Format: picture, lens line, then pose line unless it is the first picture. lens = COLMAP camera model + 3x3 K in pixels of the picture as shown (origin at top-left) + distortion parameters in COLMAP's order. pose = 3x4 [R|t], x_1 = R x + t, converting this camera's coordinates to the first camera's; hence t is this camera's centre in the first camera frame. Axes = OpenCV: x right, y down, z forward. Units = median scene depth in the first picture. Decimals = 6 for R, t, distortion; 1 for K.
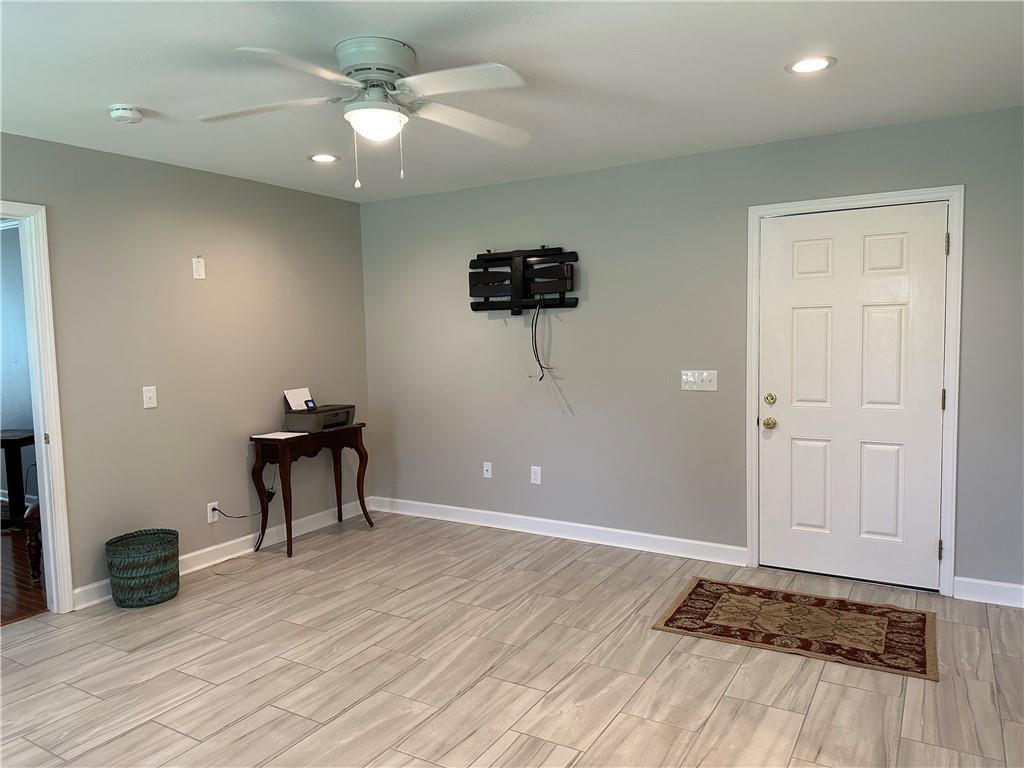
lens RADIAL K [[726.1, 0, 512.0], [0, 726.1, 384.0], [0, 0, 1]] dist [-0.000602, 0.002261]
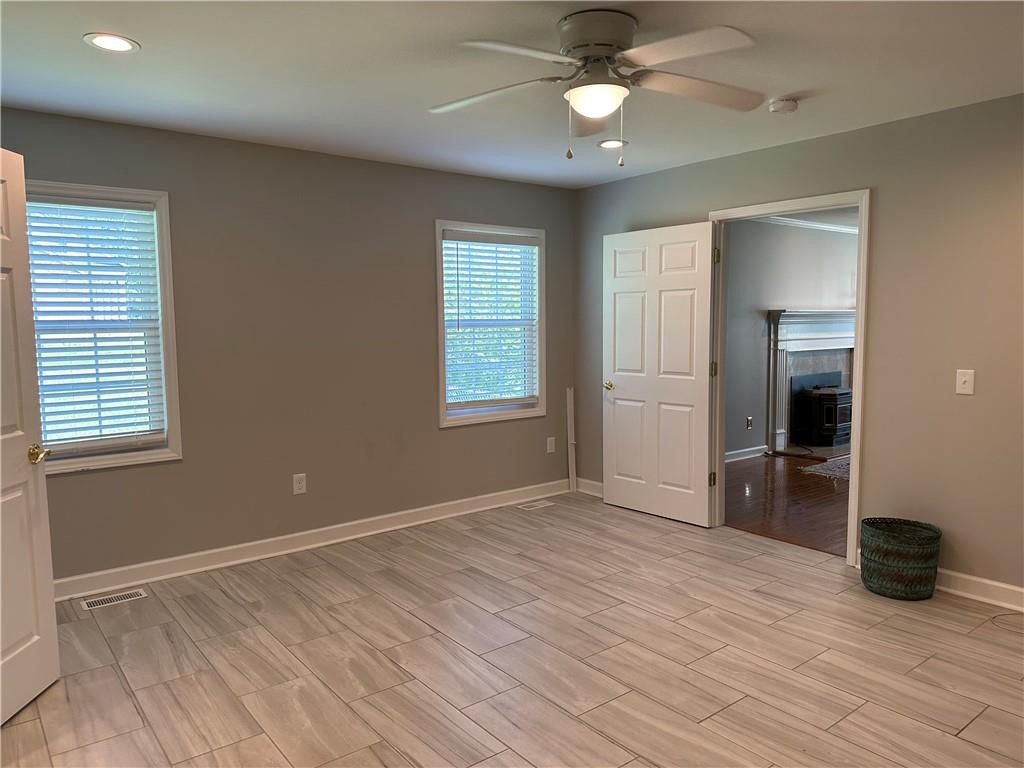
lens RADIAL K [[726.1, 0, 512.0], [0, 726.1, 384.0], [0, 0, 1]] dist [-0.000602, 0.002261]
pose [[-0.357177, 0.106135, -0.927987, 0.669712], [-0.059902, 0.988875, 0.136154, -0.087409], [0.932114, 0.104219, -0.346846, 1.072304]]
